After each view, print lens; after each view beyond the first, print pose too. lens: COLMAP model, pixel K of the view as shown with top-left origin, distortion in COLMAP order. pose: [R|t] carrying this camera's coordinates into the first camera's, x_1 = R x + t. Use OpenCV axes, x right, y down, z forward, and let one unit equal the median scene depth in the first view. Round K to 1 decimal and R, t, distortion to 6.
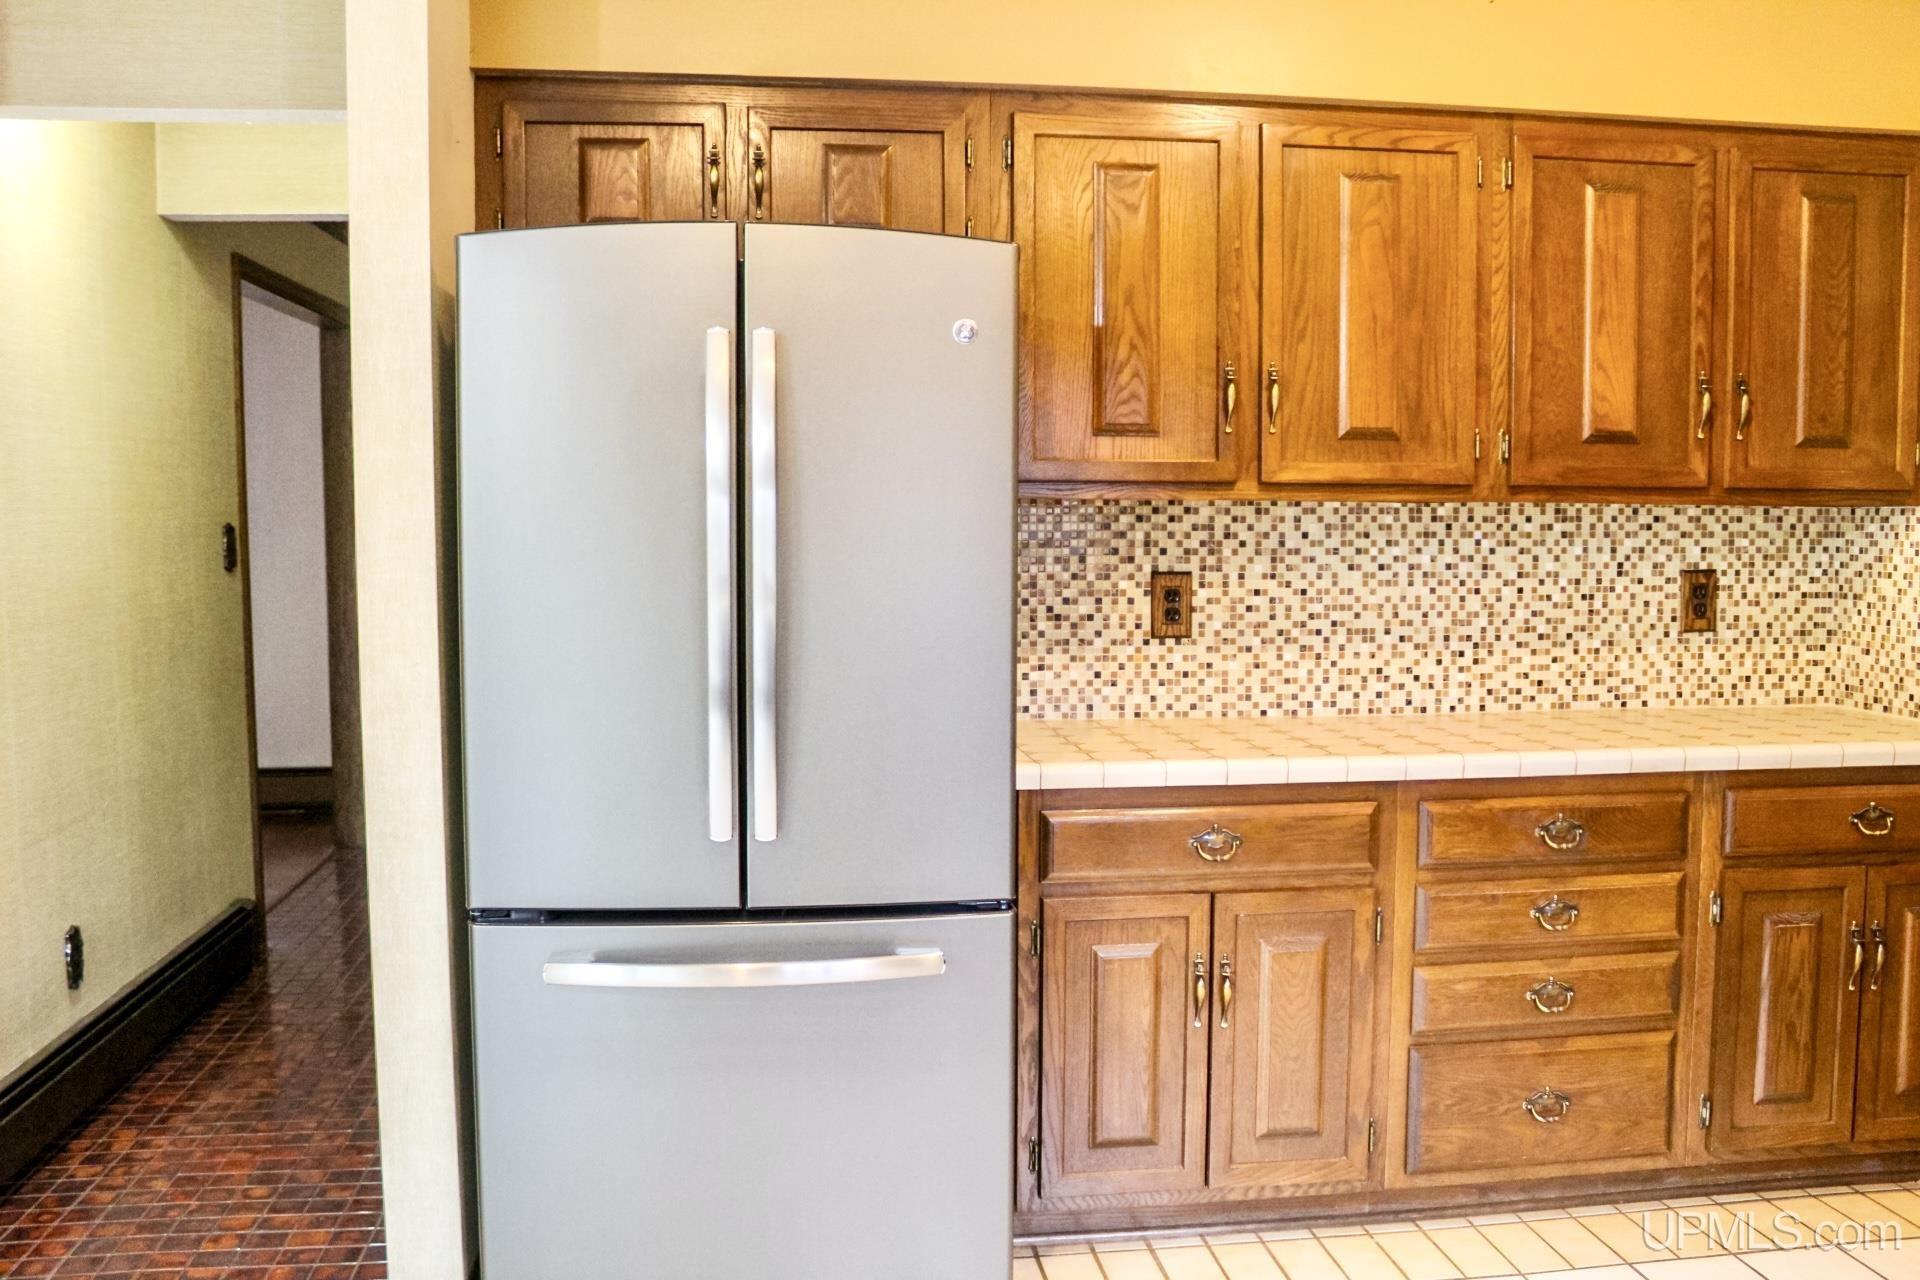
lens RADIAL K [[1690.0, 0, 960.0], [0, 1690.0, 640.0], [0, 0, 1]] dist [-0.104387, -0.000337]
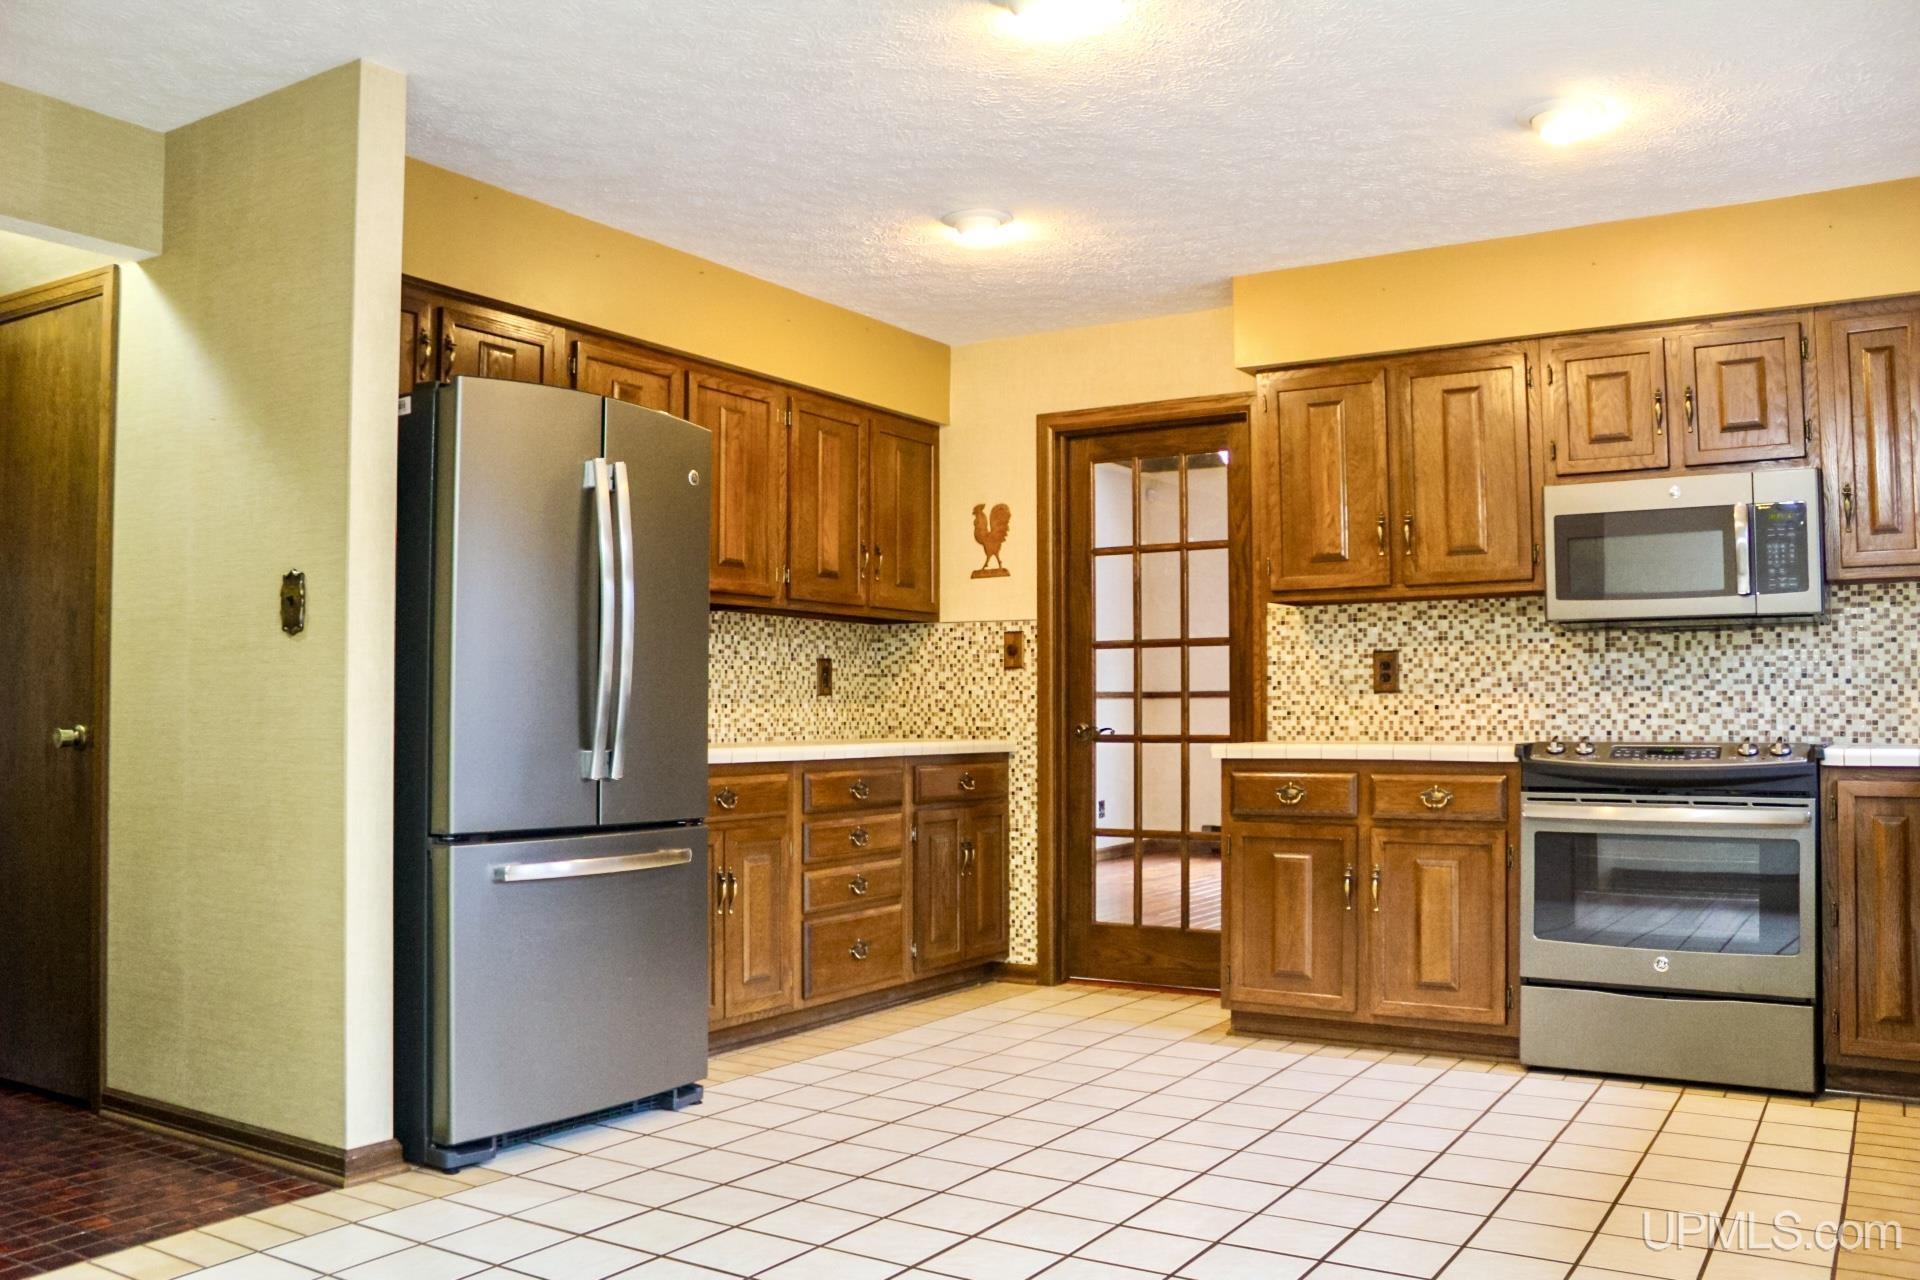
lens RADIAL K [[1590.1, 0, 960.0], [0, 1590.1, 640.0], [0, 0, 1]] dist [-0.170633, 0.133615]
pose [[0.632251, 0.035715, 0.773940, -0.735104], [0.060007, 0.993679, -0.094876, 0.102689], [-0.772437, 0.106427, 0.626111, -0.130580]]
